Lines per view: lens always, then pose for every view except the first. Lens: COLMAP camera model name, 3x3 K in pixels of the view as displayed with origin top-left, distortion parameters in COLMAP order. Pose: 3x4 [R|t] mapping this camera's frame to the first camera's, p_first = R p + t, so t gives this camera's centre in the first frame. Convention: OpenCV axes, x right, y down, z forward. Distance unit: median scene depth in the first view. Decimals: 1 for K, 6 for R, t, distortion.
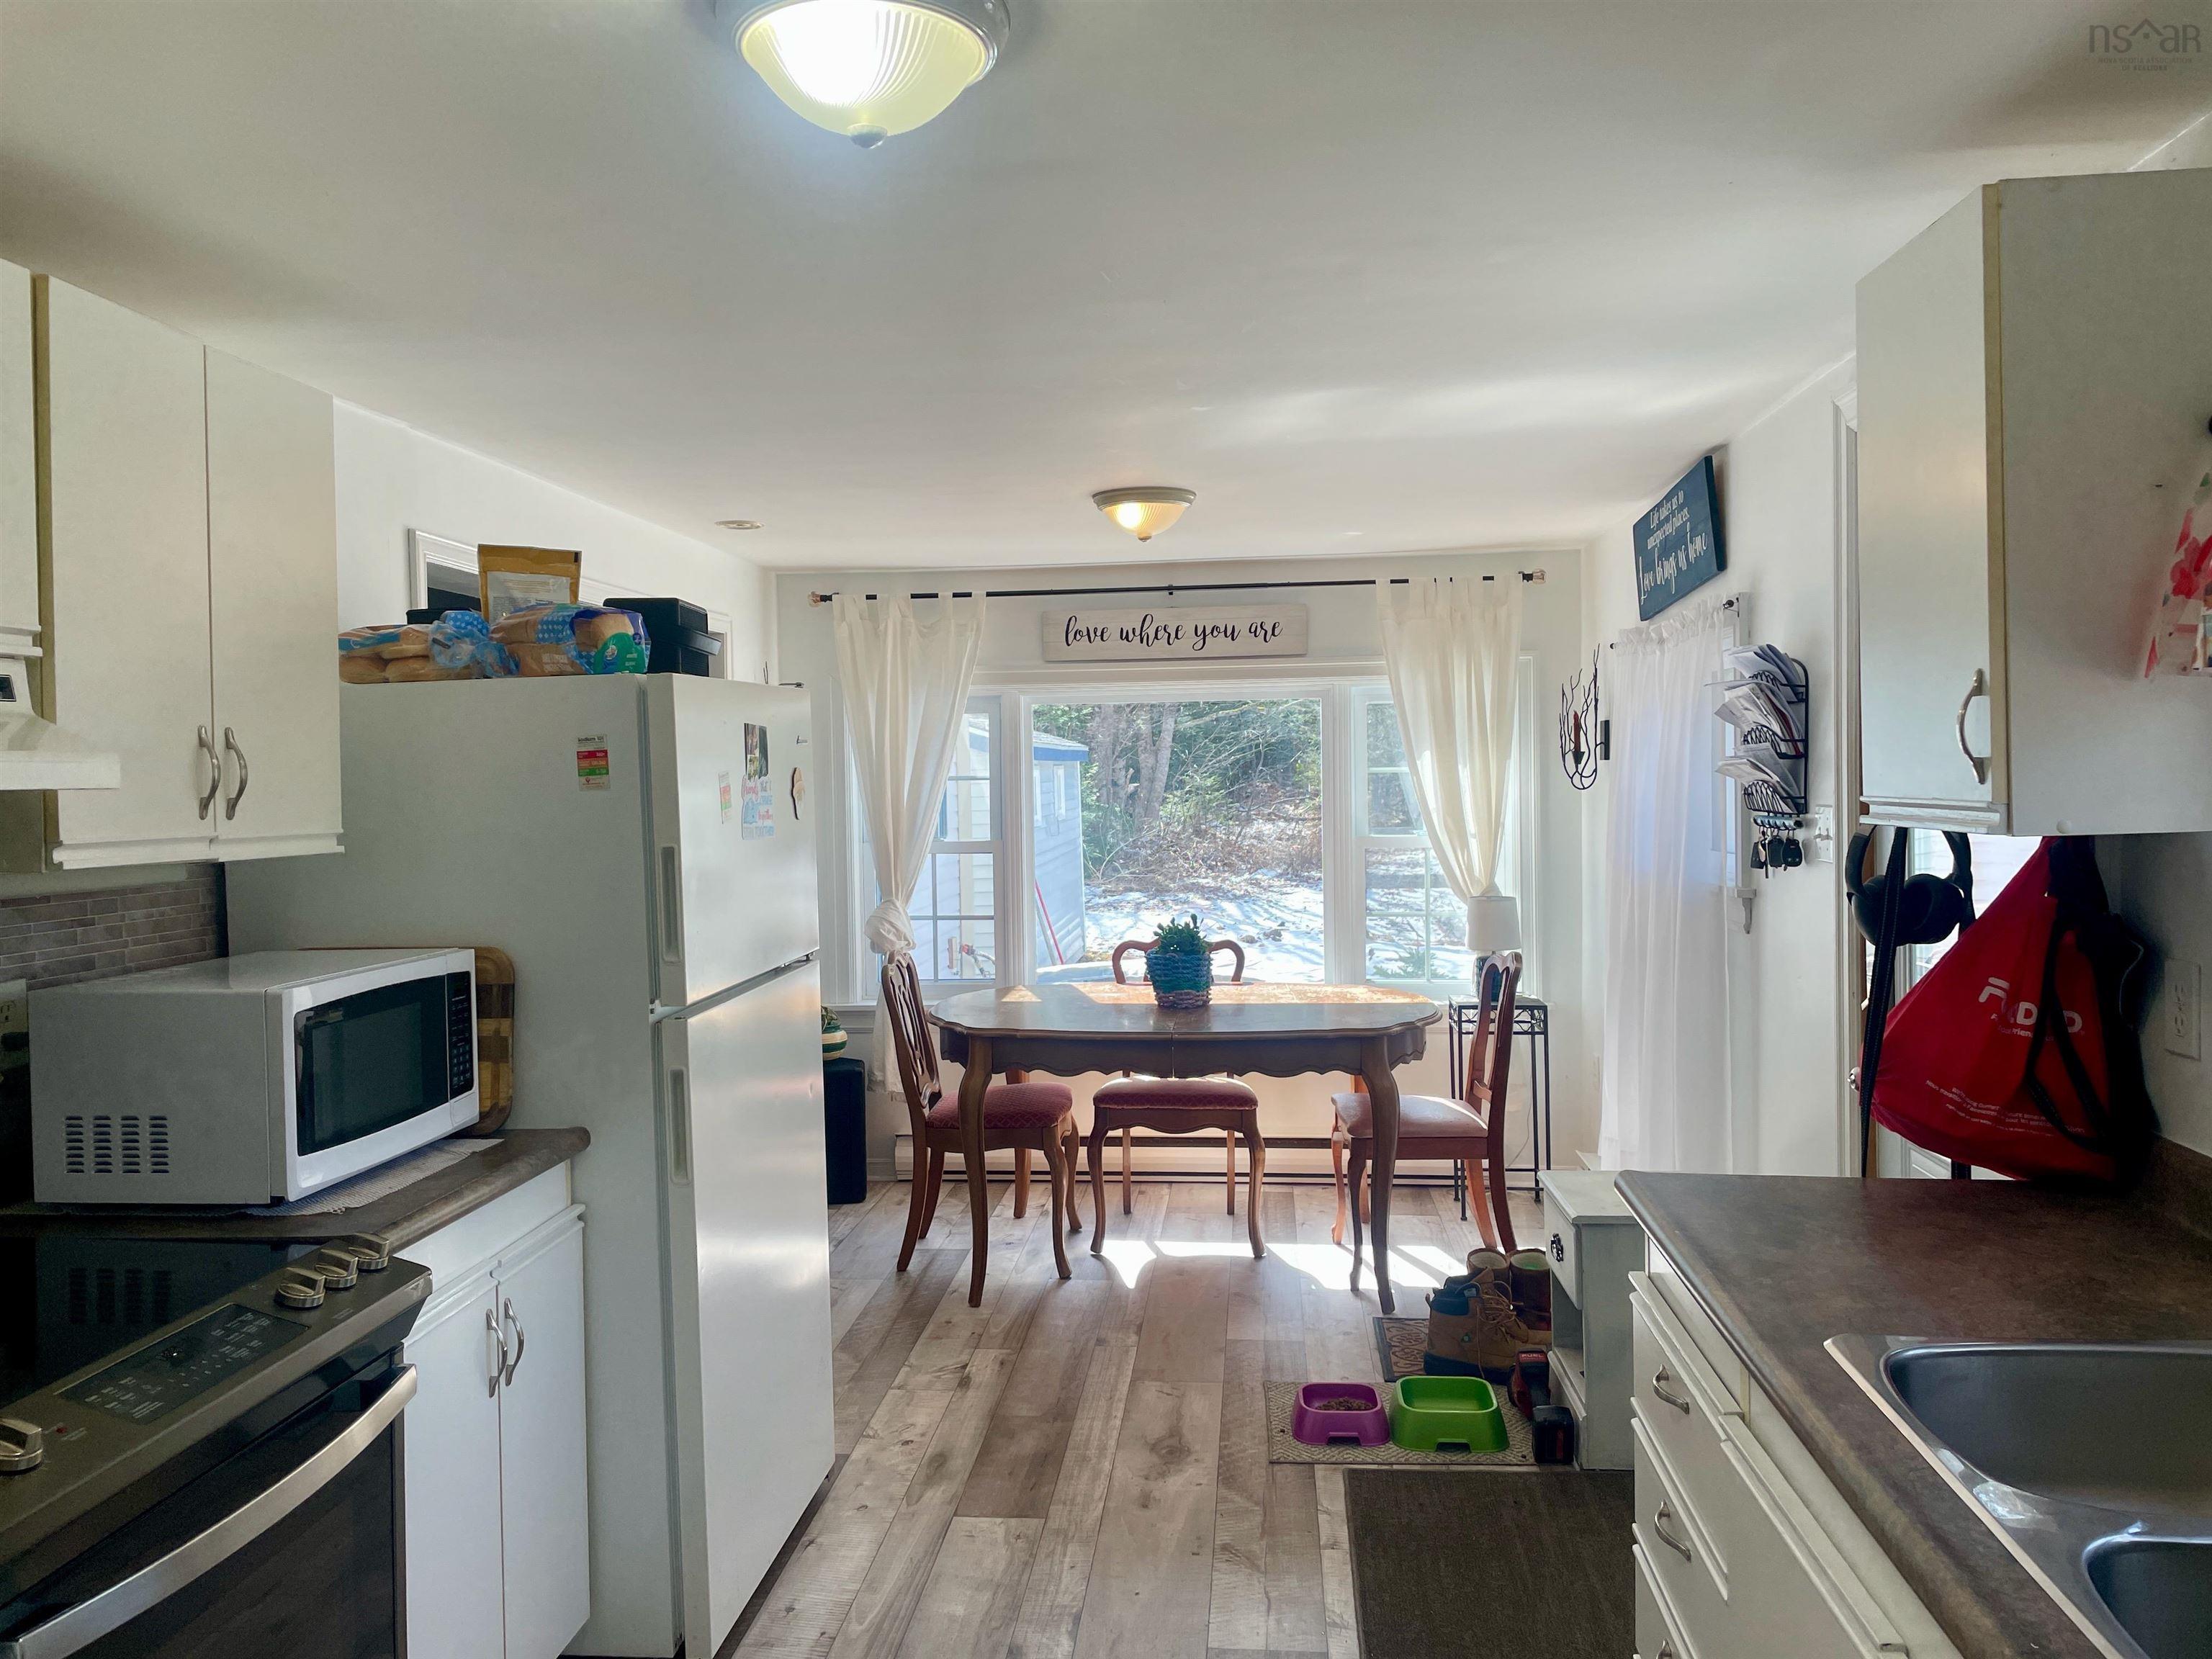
lens RADIAL K [[1687.3, 0, 1110.9], [0, 1687.3, 826.0], [0, 0, 1]] dist [0.045728, -0.024312]
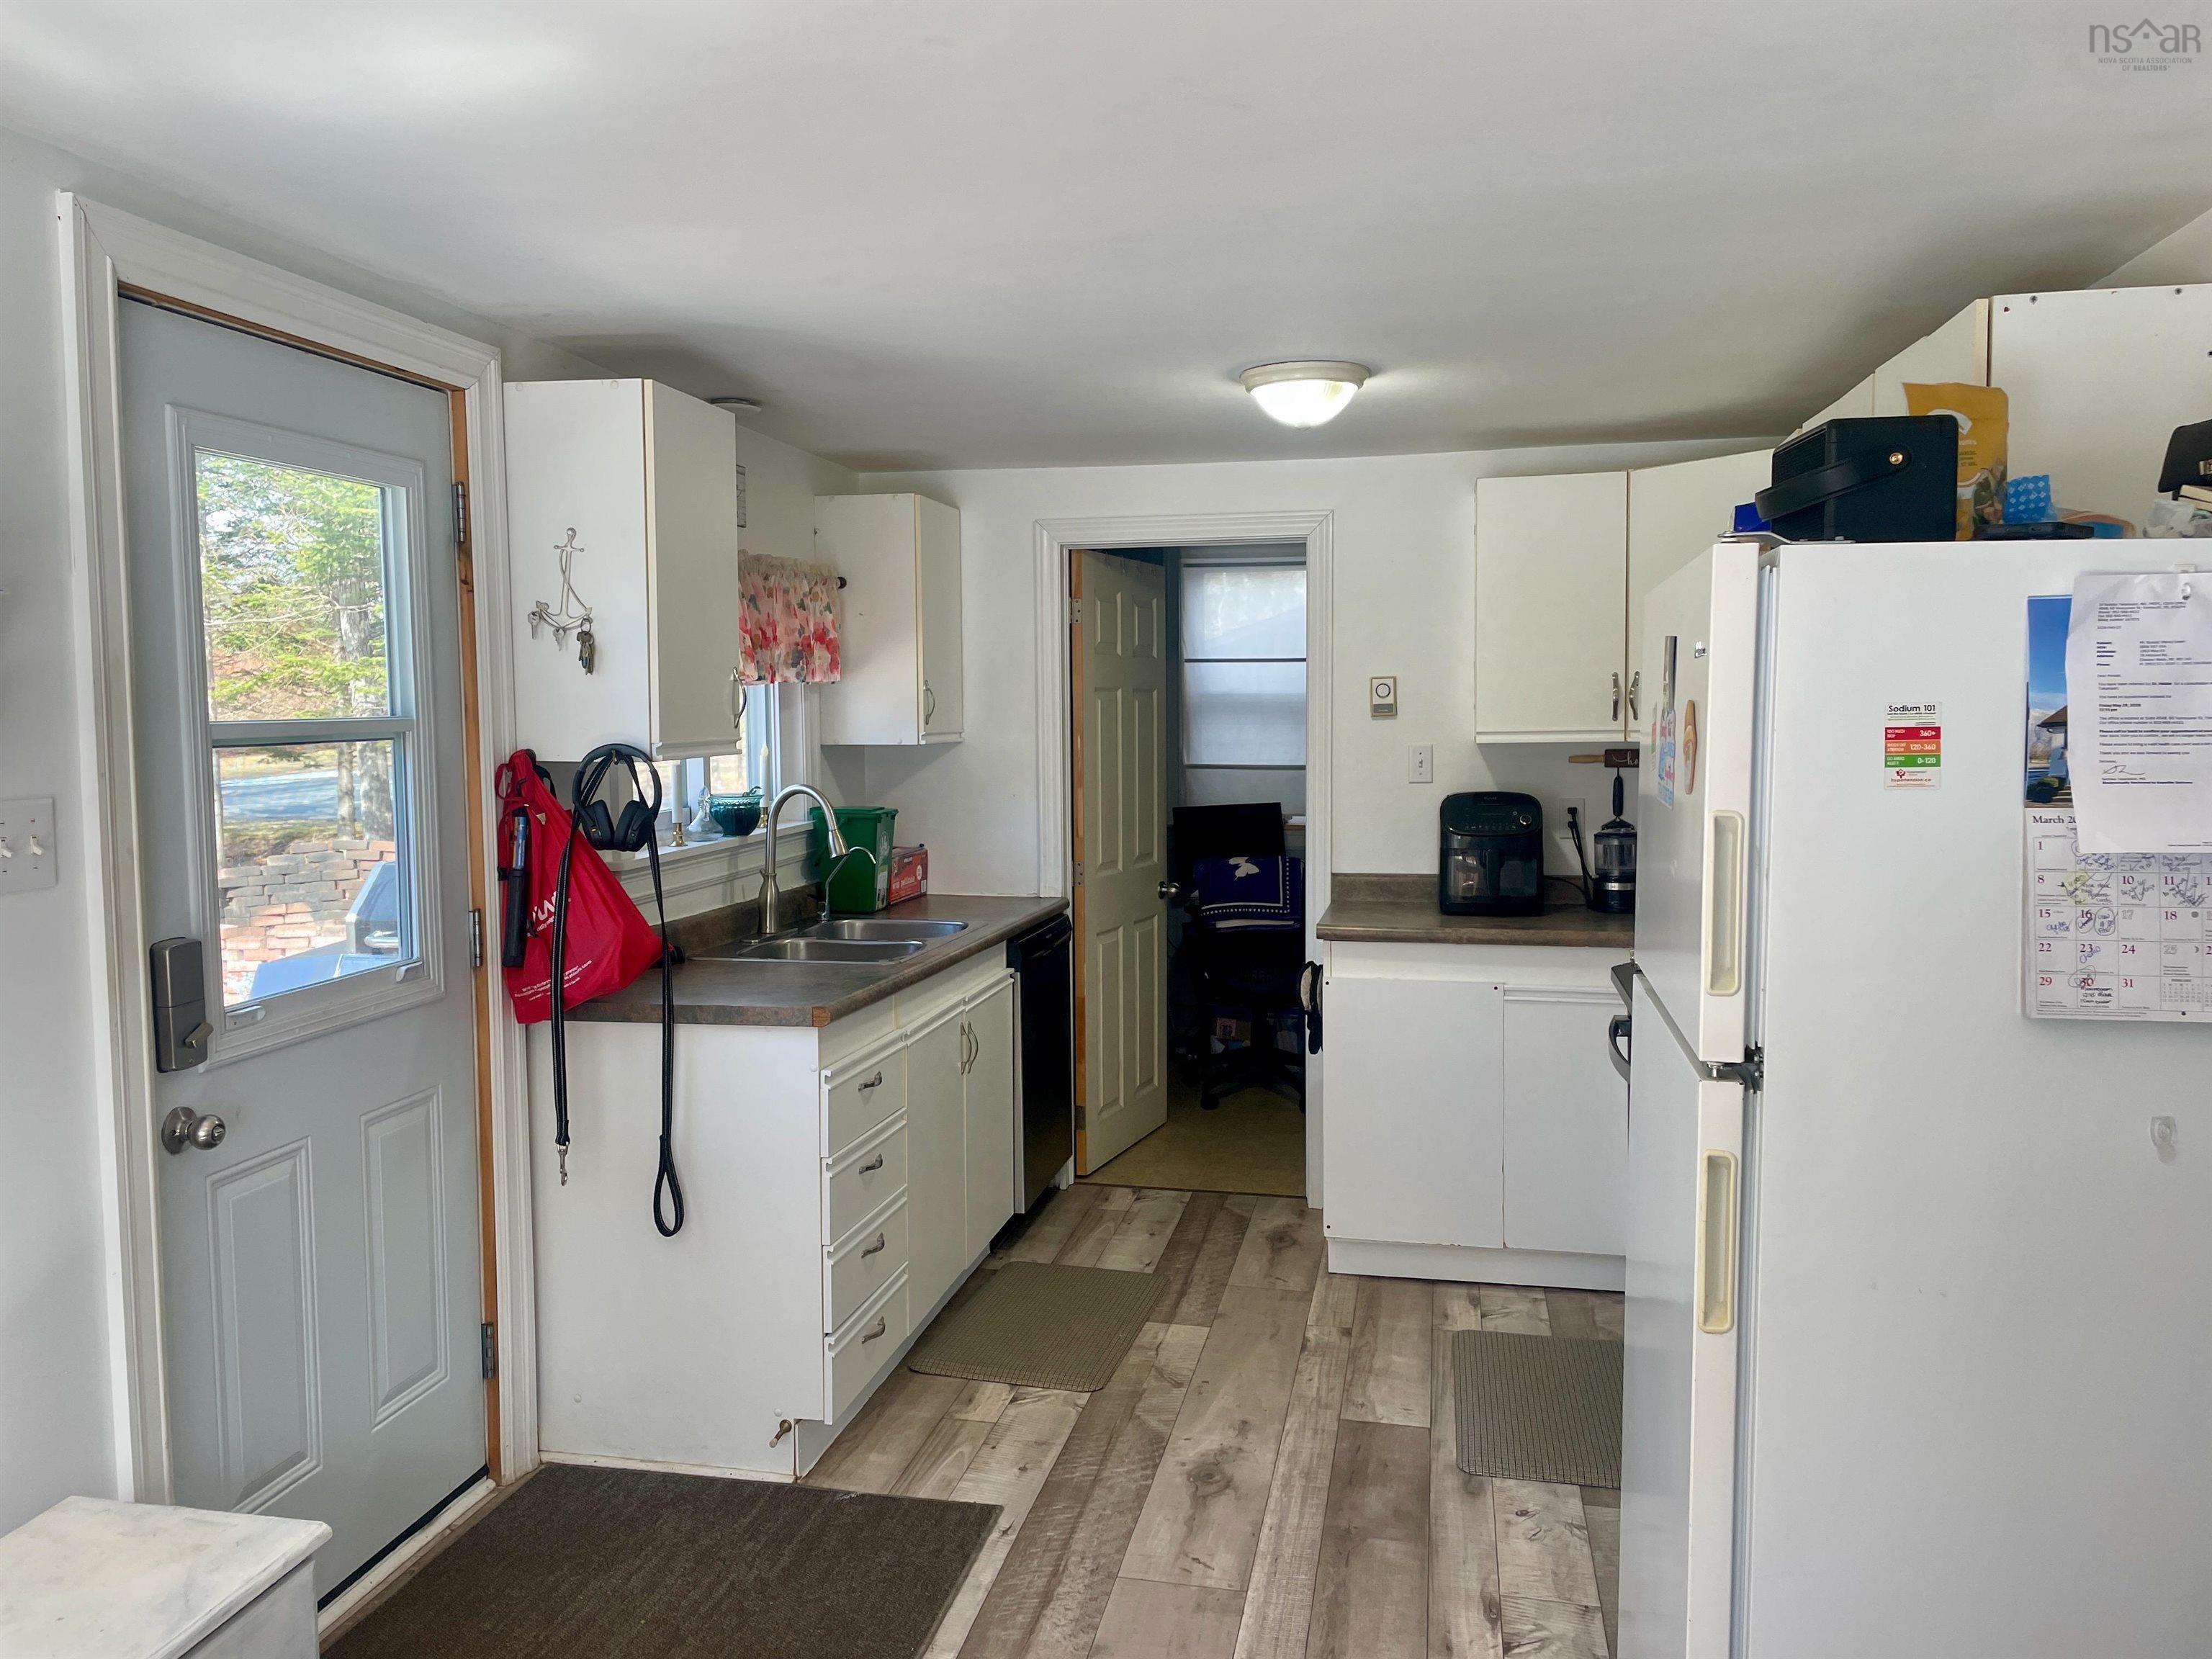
lens RADIAL K [[1687.3, 0, 1097.0], [0, 1687.3, 817.1], [0, 0, 1]] dist [0.045728, -0.024312]
pose [[-0.993600, 0.016096, 0.111803, -0.011097], [0.027133, 0.994825, 0.097909, -0.064497], [-0.109648, 0.100316, -0.988895, 1.795398]]
